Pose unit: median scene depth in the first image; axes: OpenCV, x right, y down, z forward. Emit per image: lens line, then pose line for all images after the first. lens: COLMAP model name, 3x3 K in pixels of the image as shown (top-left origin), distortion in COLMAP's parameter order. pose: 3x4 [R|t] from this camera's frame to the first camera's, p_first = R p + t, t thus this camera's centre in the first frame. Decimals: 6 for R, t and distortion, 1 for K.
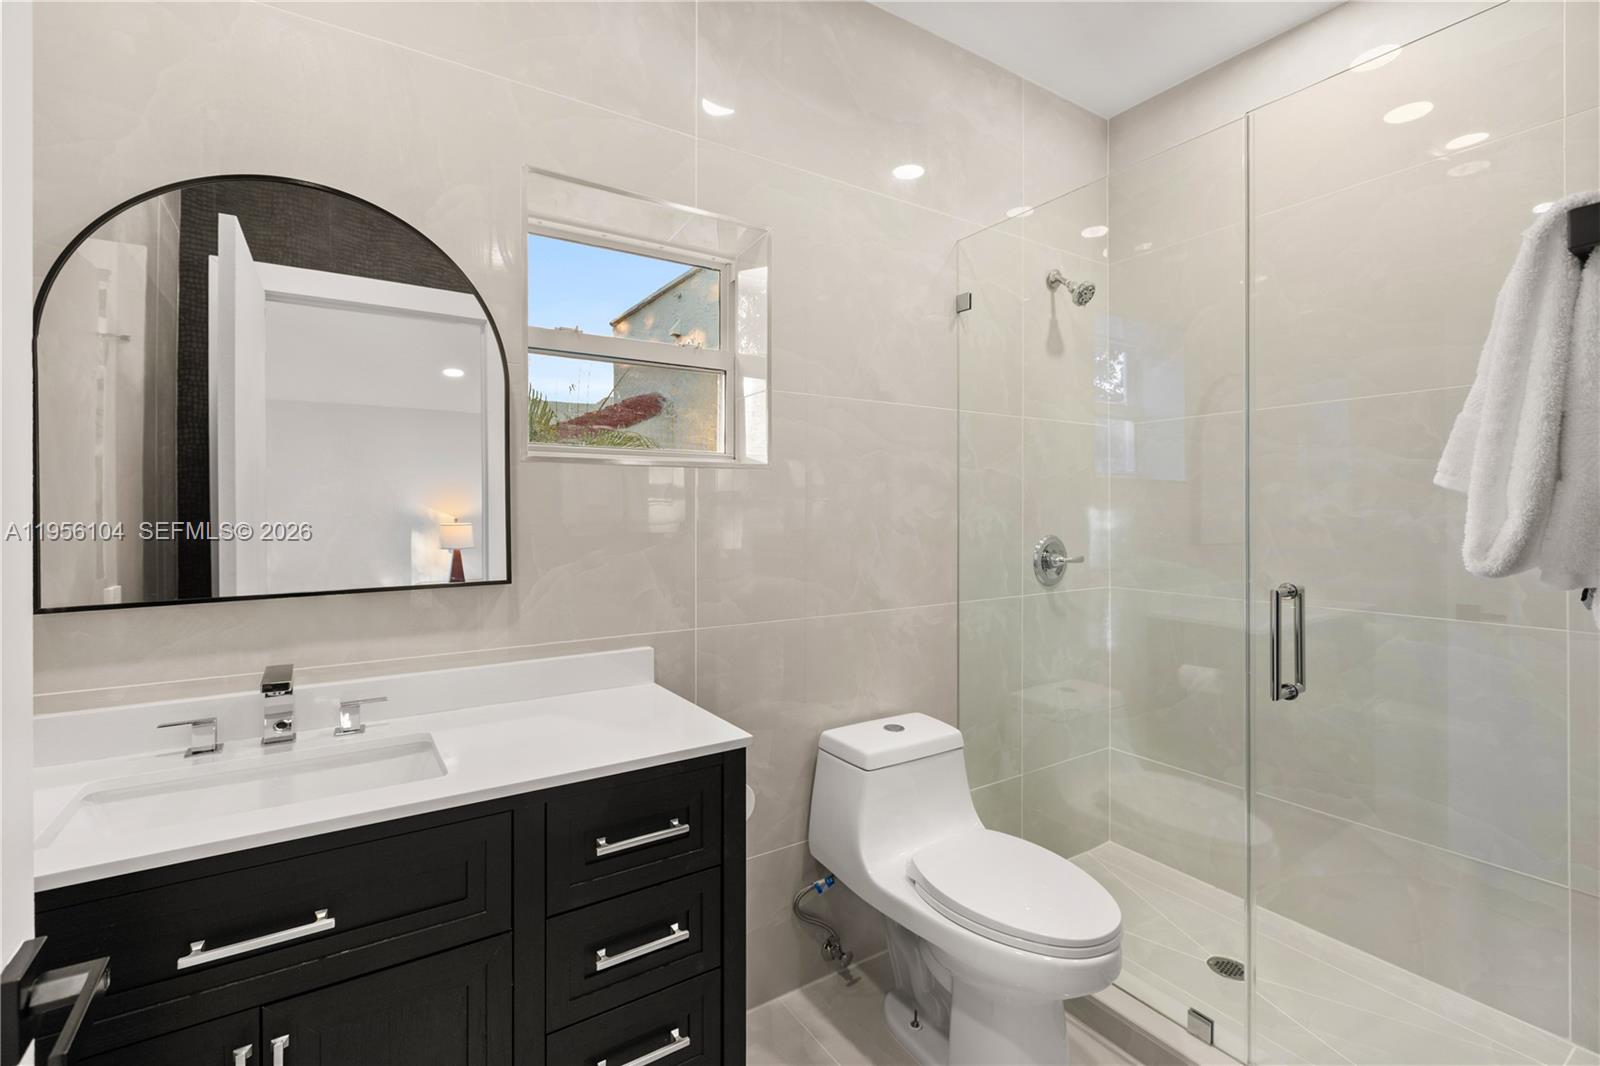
lens RADIAL K [[718.5, 0, 800.0], [0, 718.5, 533.0], [0, 0, 1]] dist [-0.001882, -0.000545]
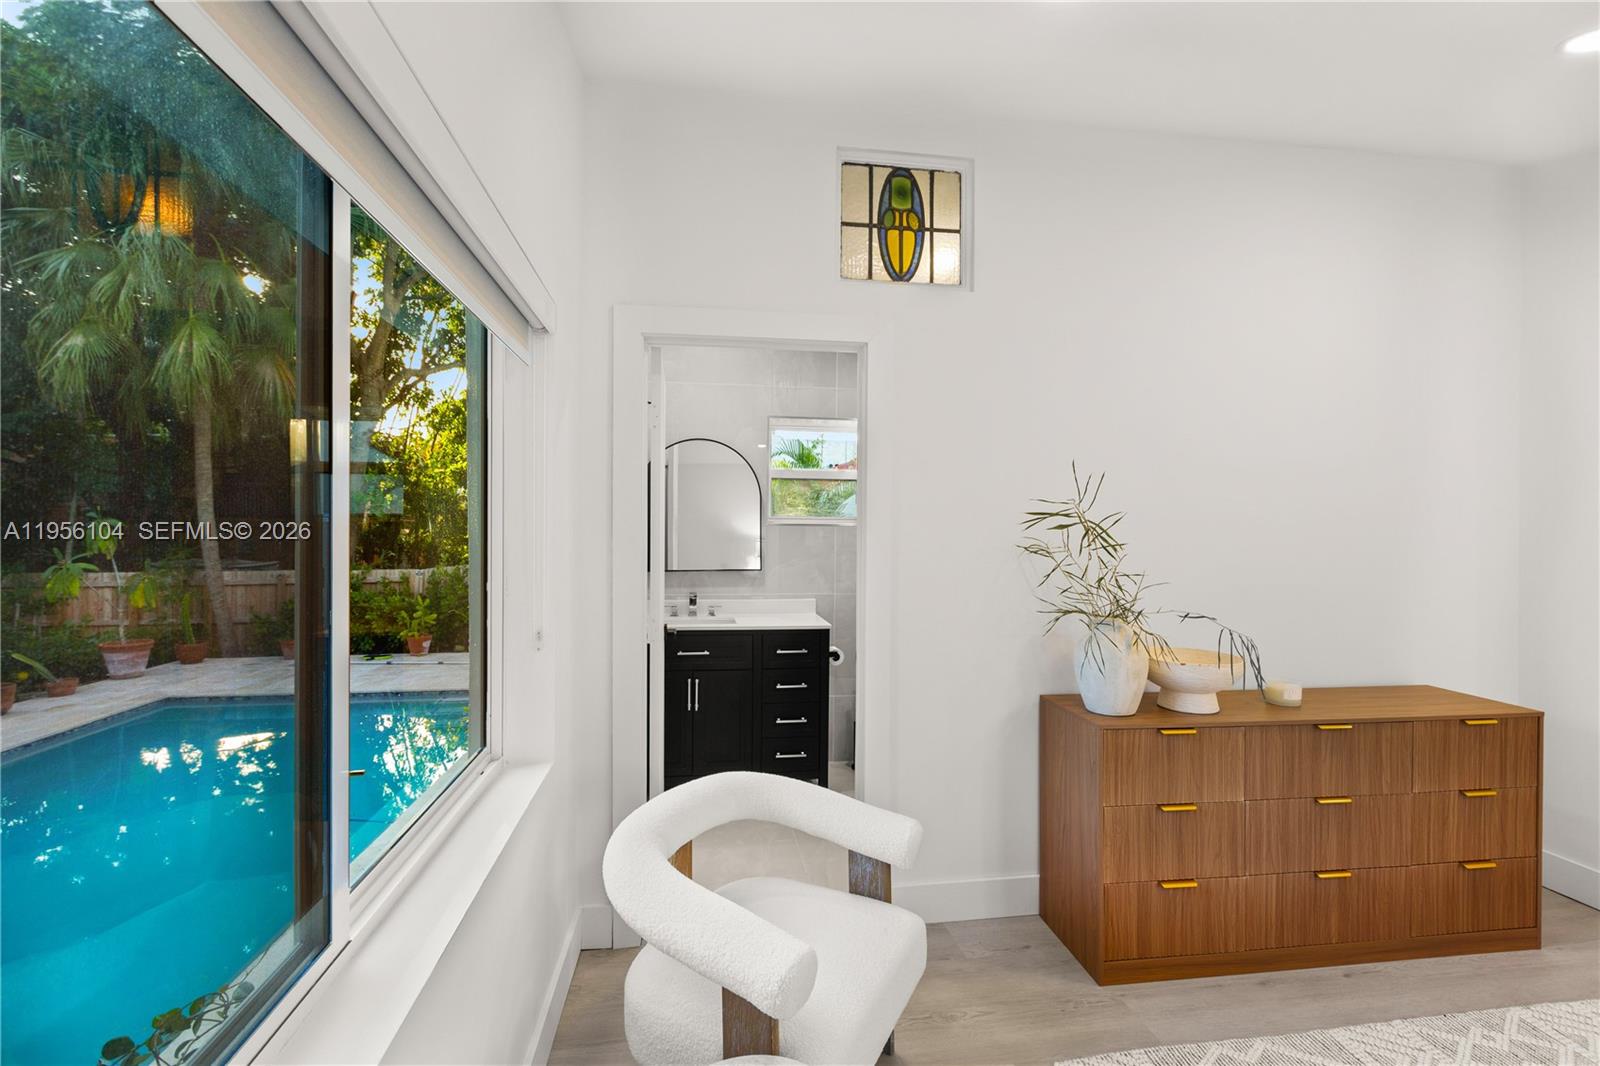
lens RADIAL K [[718.5, 0, 800.0], [0, 718.5, 533.0], [0, 0, 1]] dist [-0.001882, -0.000545]
pose [[0.900888, 0.006198, -0.434006, 0.999076], [-0.004690, 0.999979, 0.004546, -0.090468], [0.434025, -0.002060, 0.900898, -1.544073]]
